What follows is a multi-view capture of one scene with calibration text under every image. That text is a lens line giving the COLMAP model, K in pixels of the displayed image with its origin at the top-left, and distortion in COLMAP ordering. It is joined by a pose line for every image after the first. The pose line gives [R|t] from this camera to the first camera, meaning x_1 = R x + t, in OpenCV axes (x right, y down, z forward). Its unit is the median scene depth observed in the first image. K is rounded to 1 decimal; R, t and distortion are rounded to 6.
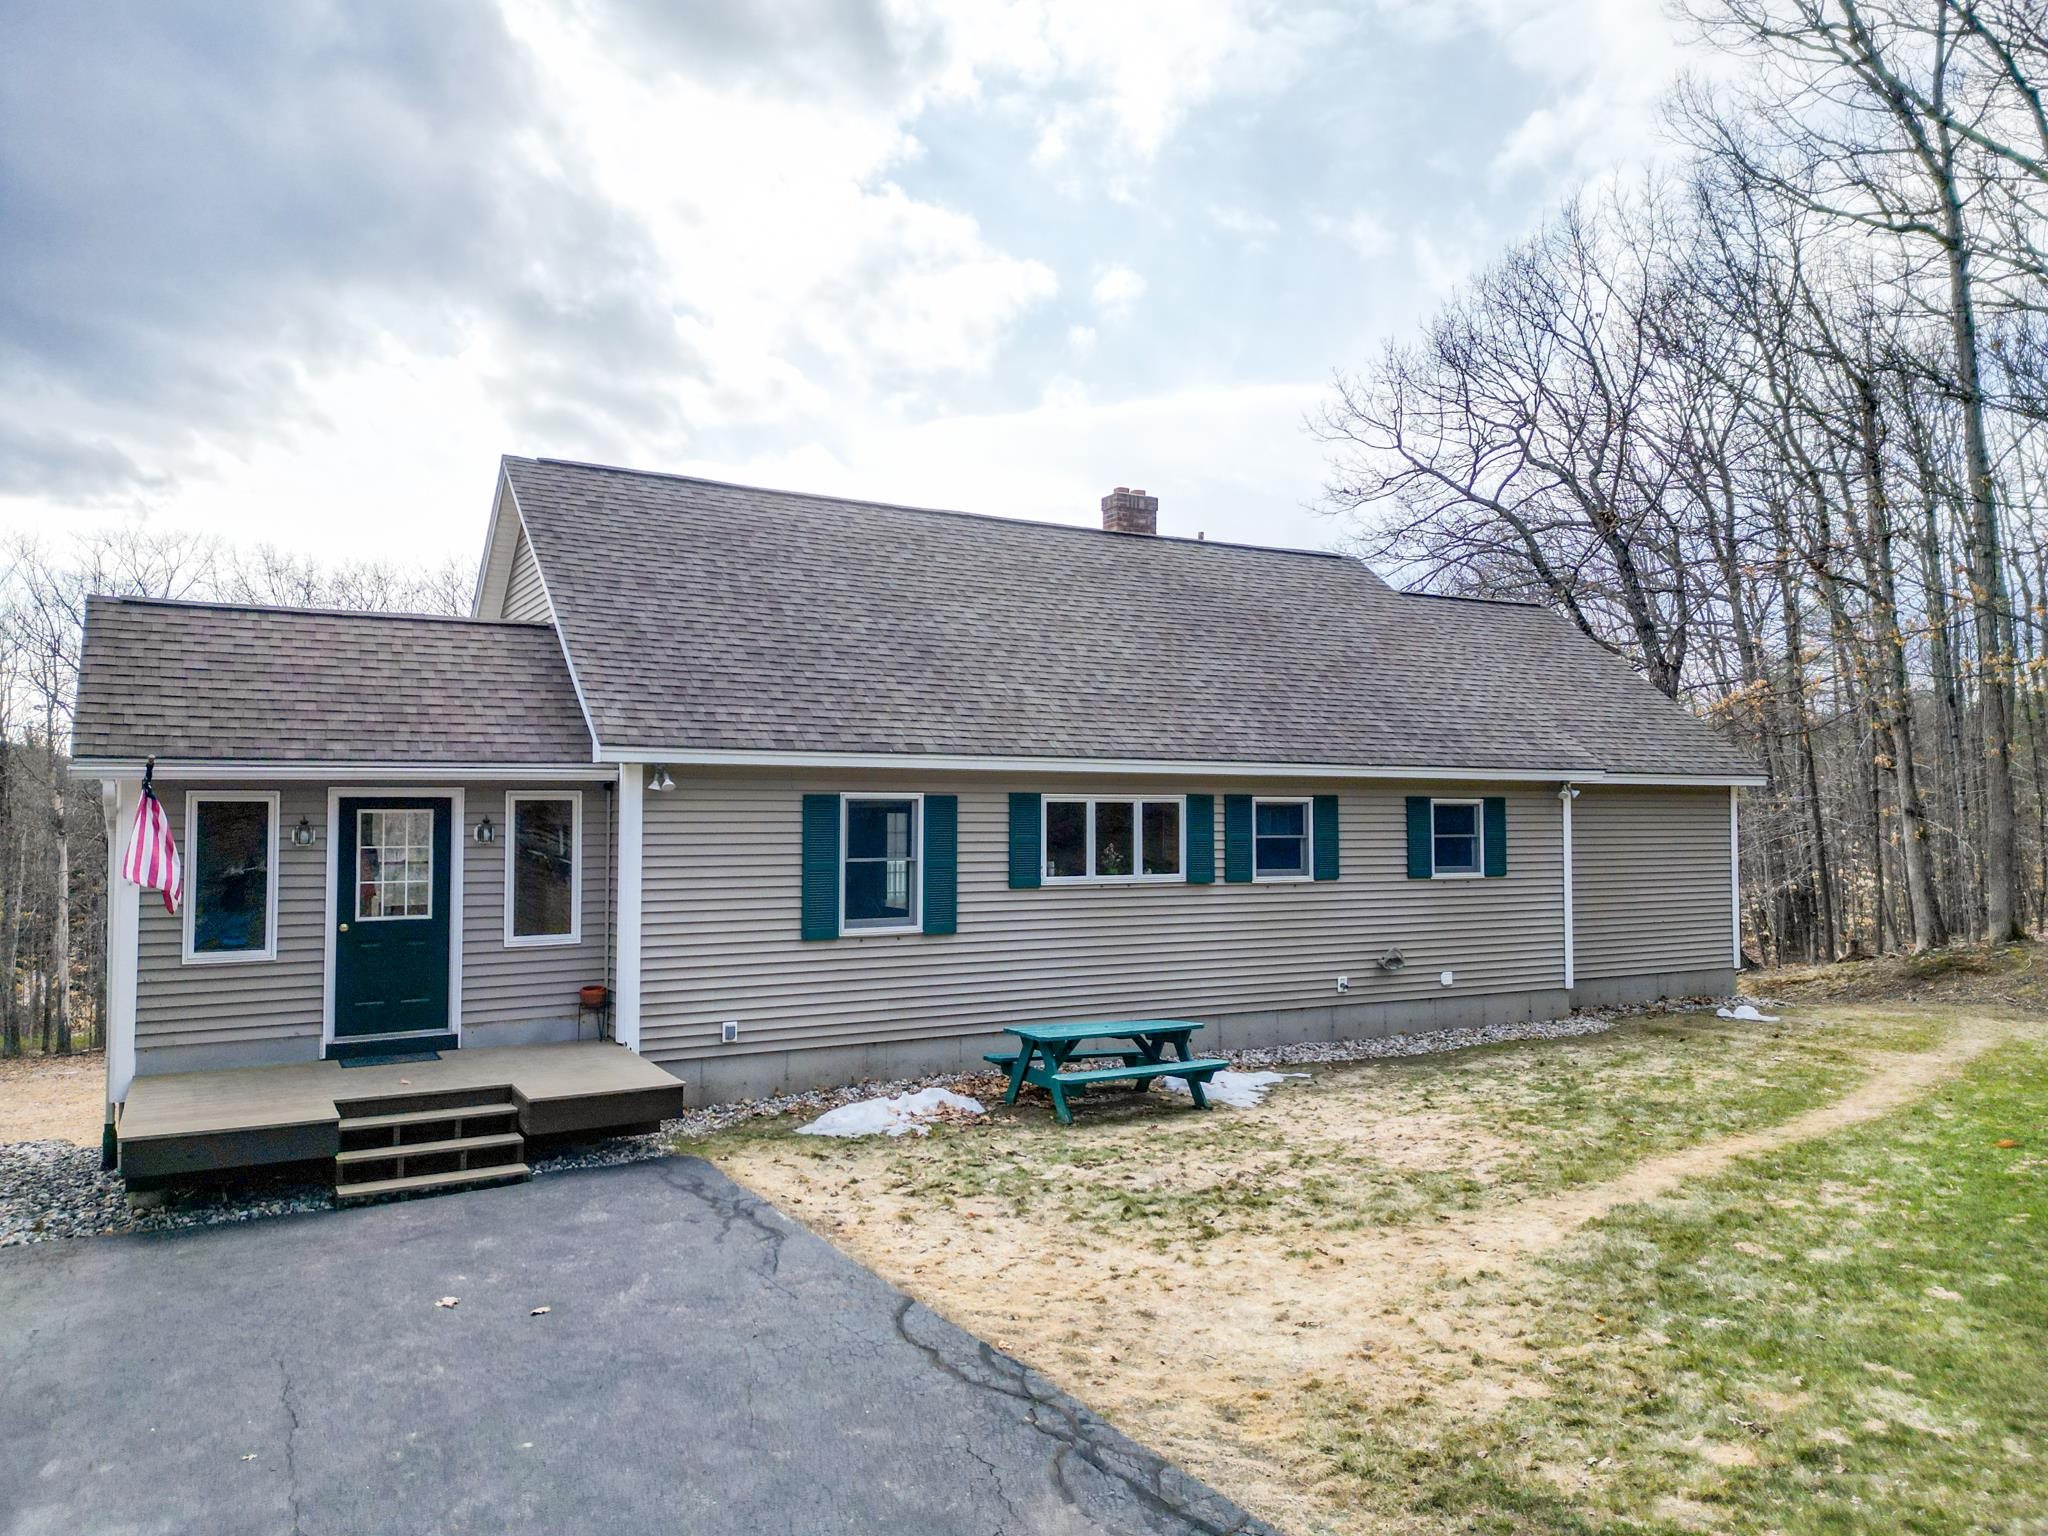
lens RADIAL K [[1427.0, 0, 1020.5], [0, 1427.0, 757.3], [0, 0, 1]] dist [0.073661, -0.056945]
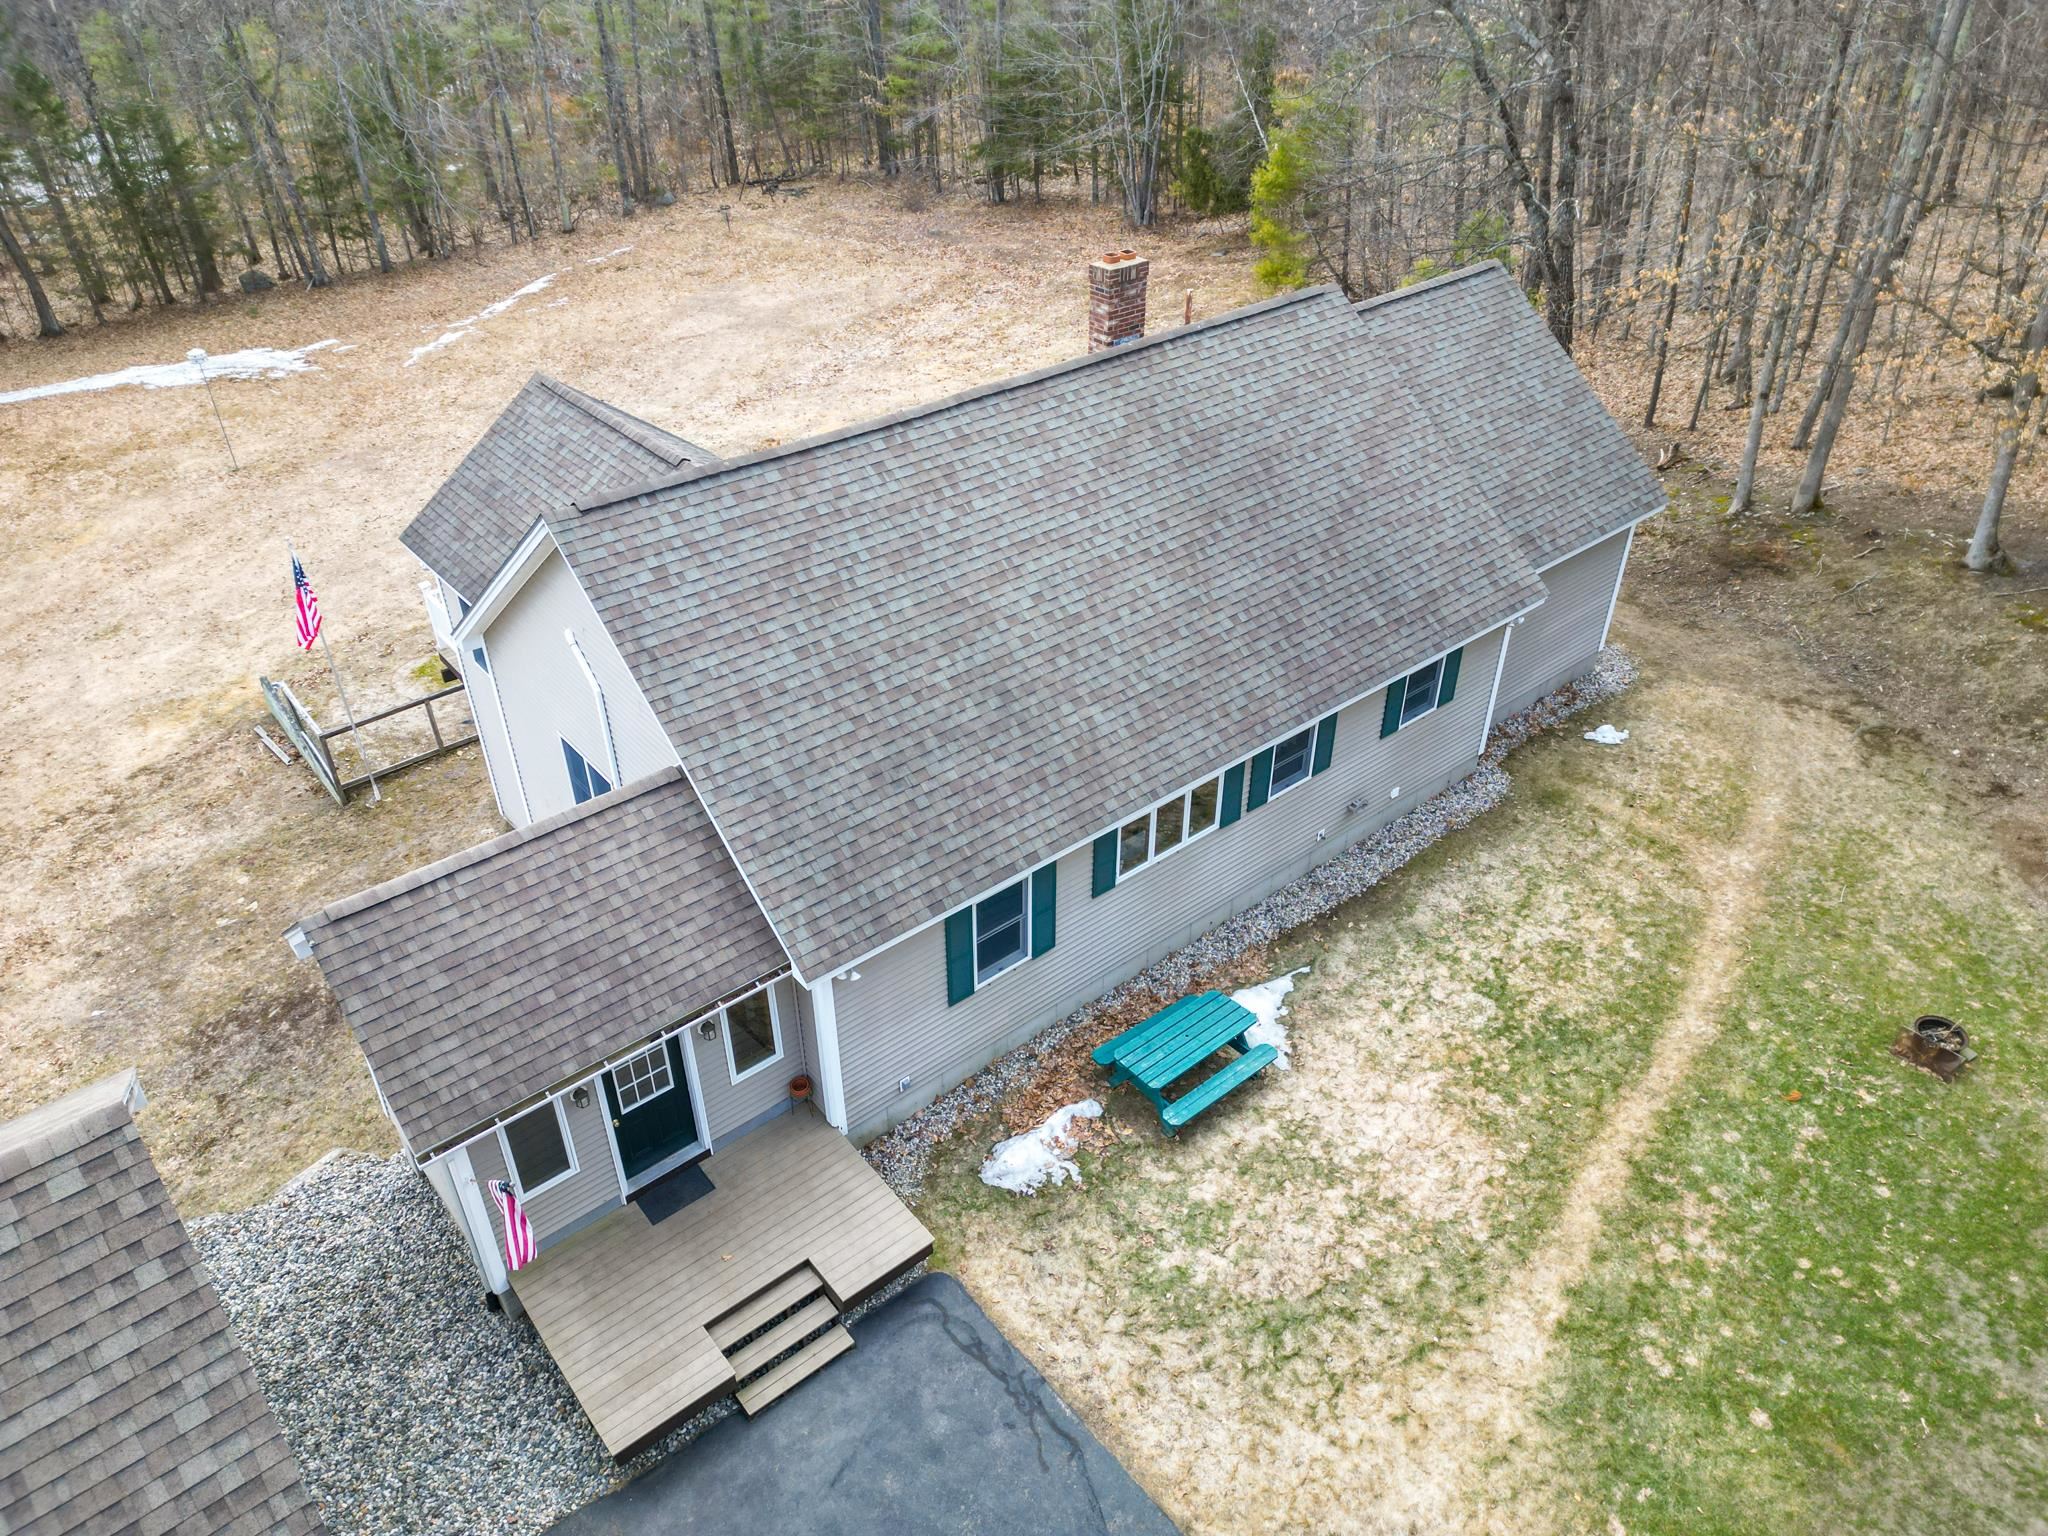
lens RADIAL K [[1427.0, 0, 1020.5], [0, 1427.0, 757.3], [0, 0, 1]] dist [0.073661, -0.056945]
pose [[0.985504, -0.102078, 0.135504, -0.212410], [0.001018, 0.802268, 0.596963, -0.700481], [-0.169648, -0.588172, 0.790742, 0.124269]]
